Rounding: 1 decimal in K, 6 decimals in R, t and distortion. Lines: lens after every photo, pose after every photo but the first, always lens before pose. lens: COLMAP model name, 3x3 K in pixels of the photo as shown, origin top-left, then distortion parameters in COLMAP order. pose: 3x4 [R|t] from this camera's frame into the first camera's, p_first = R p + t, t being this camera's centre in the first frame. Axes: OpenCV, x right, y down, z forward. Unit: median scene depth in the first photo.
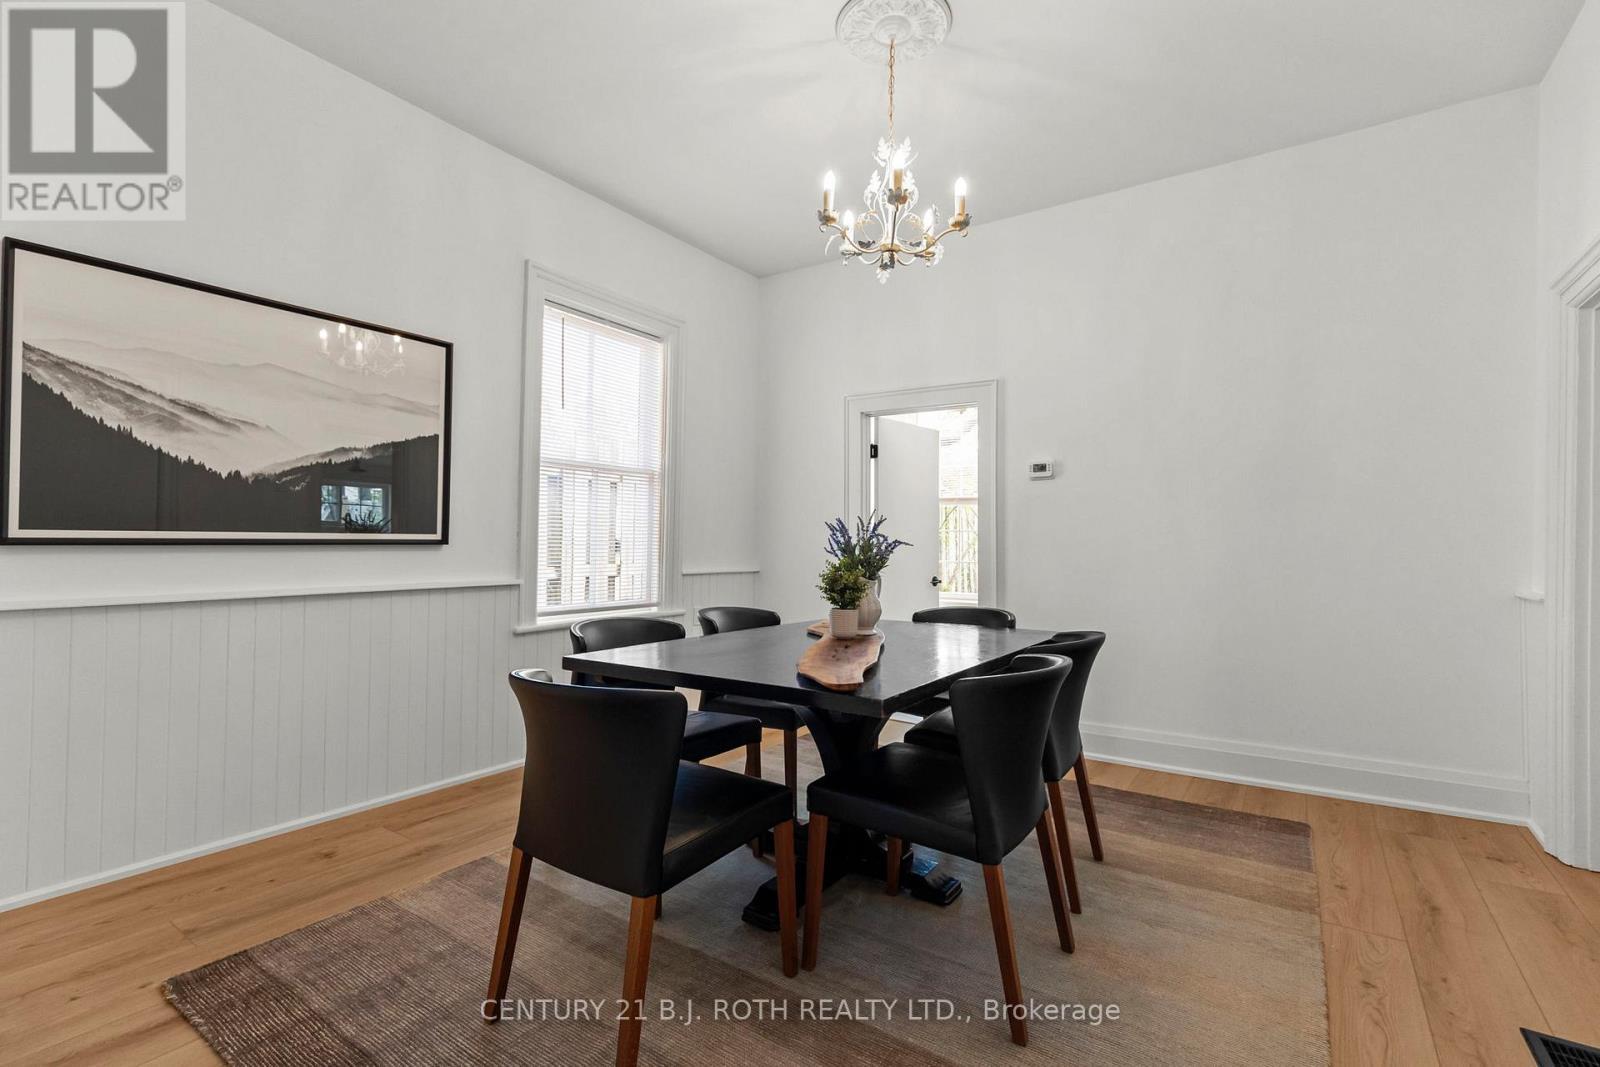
lens RADIAL K [[744.0, 0, 797.3], [0, 744.0, 538.5], [0, 0, 1]] dist [0.006466, 0.000757]
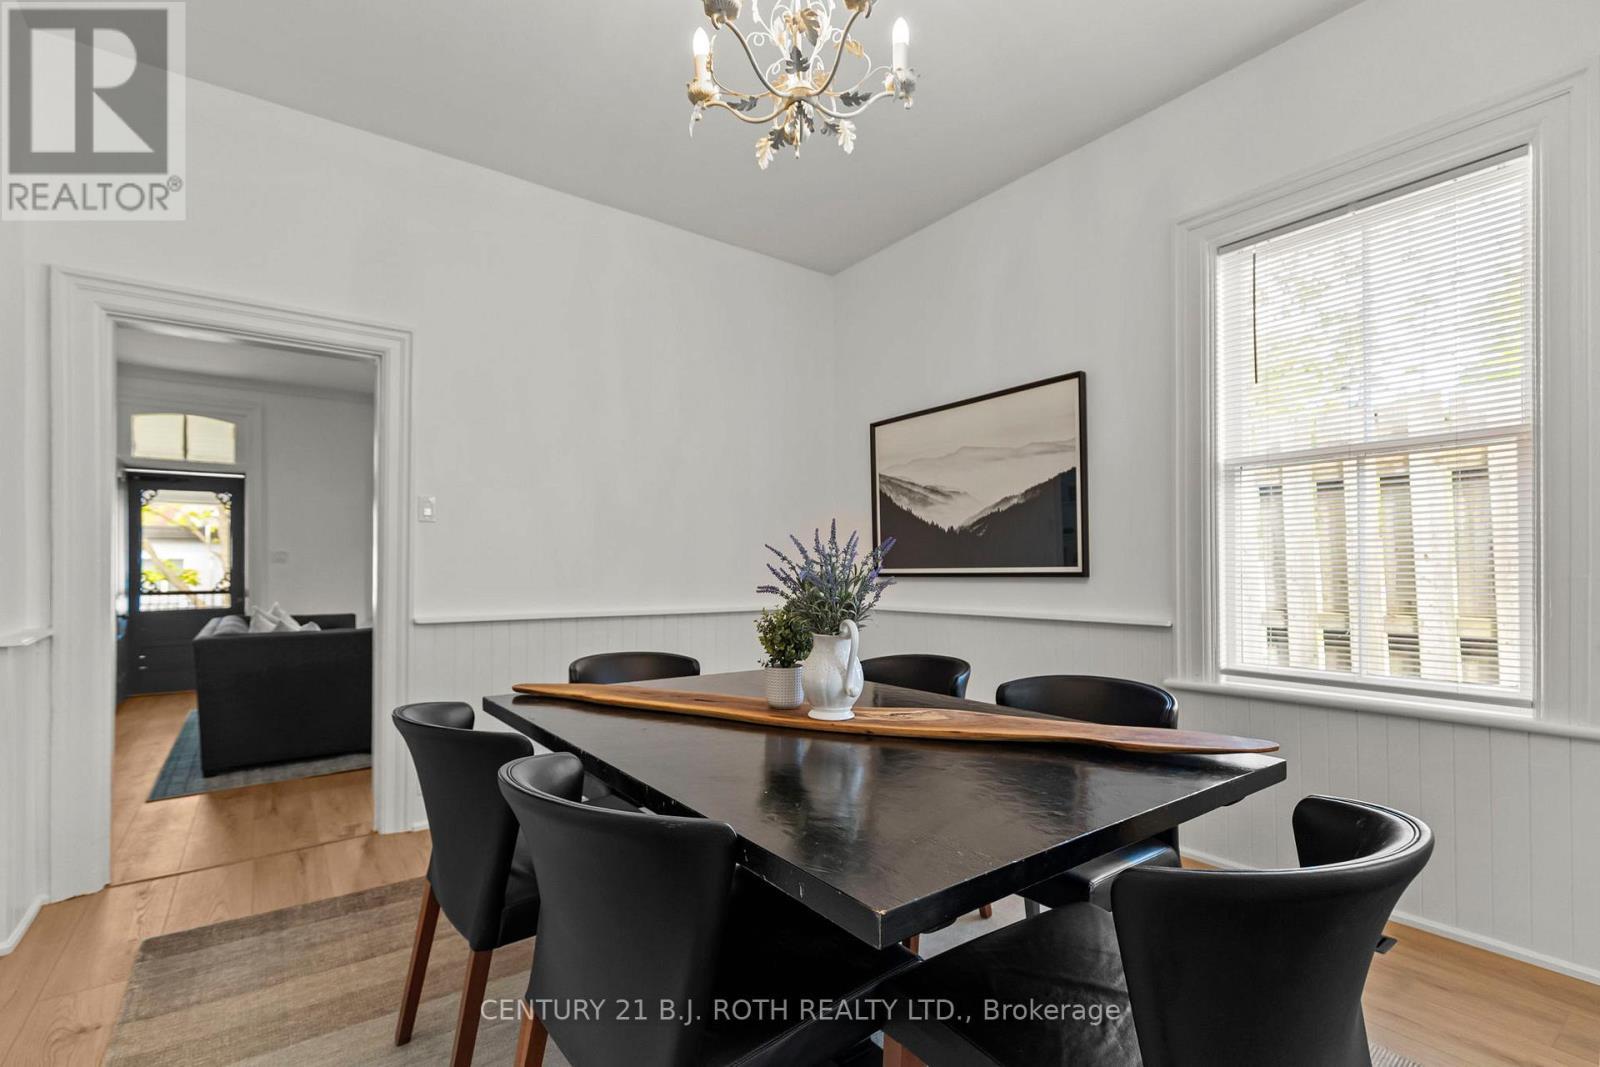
lens RADIAL K [[744.0, 0, 826.3], [0, 744.0, 576.6], [0, 0, 1]] dist [0.006466, 0.000757]
pose [[-0.331591, -0.000720, -0.943423, 0.645903], [0.003532, 0.999992, -0.002005, 0.009303], [0.943416, -0.003997, -0.331586, 1.144416]]
